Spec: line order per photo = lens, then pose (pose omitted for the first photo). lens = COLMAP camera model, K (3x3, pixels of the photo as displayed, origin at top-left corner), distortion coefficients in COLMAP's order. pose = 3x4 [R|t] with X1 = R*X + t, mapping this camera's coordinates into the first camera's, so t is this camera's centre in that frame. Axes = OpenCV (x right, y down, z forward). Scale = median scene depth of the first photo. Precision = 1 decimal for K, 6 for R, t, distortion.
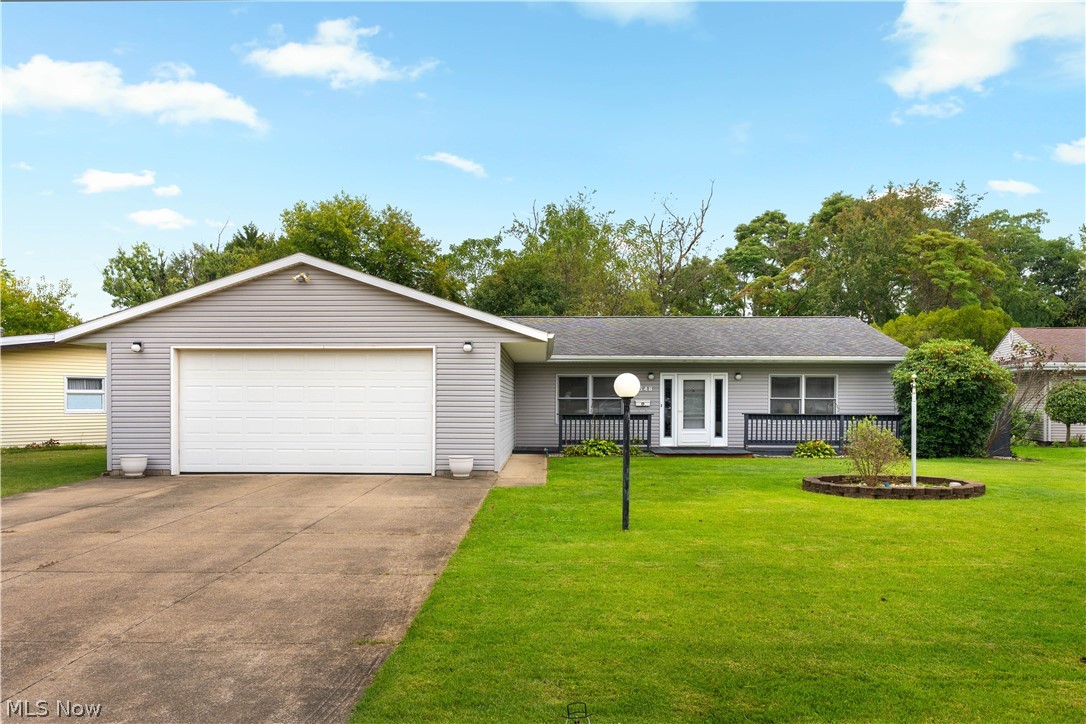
lens RADIAL K [[776.7, 0, 543.0], [0, 776.7, 362.0], [0, 0, 1]] dist [-0.000990, 0.000630]
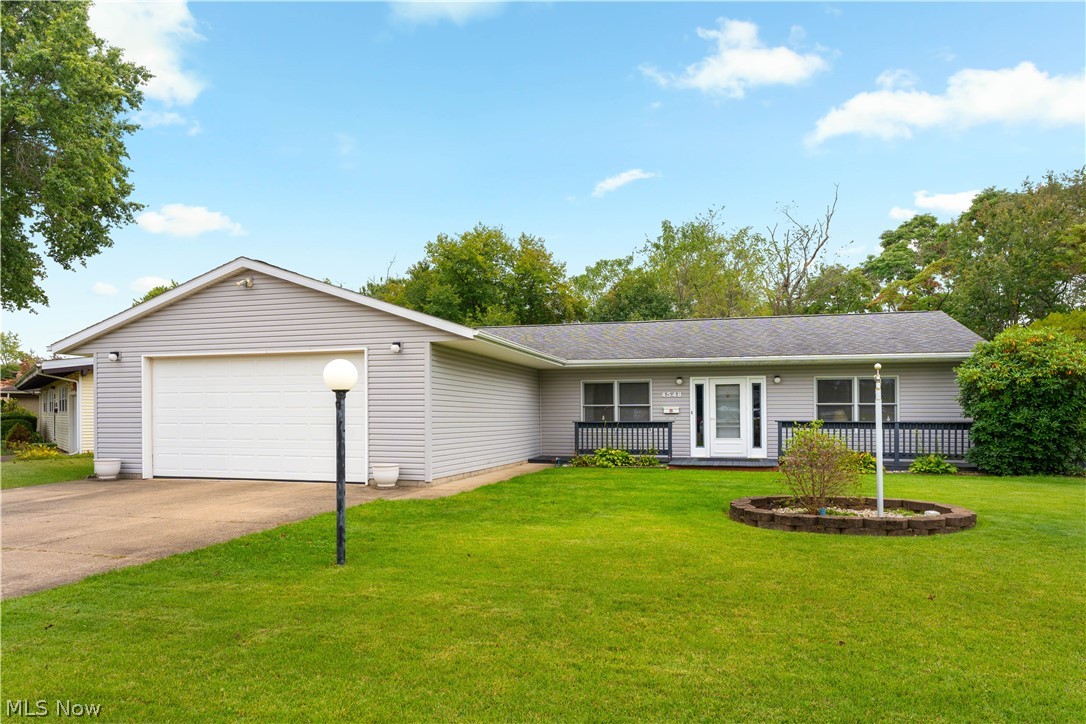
lens RADIAL K [[702.6, 0, 543.0], [0, 702.6, 362.0], [0, 0, 1]] dist [-0.000547, 0.002550]
pose [[0.968541, -0.021280, -0.247944, 0.189852], [0.015286, 0.999543, -0.026076, 0.015199], [0.248385, 0.021466, 0.968423, 0.149740]]
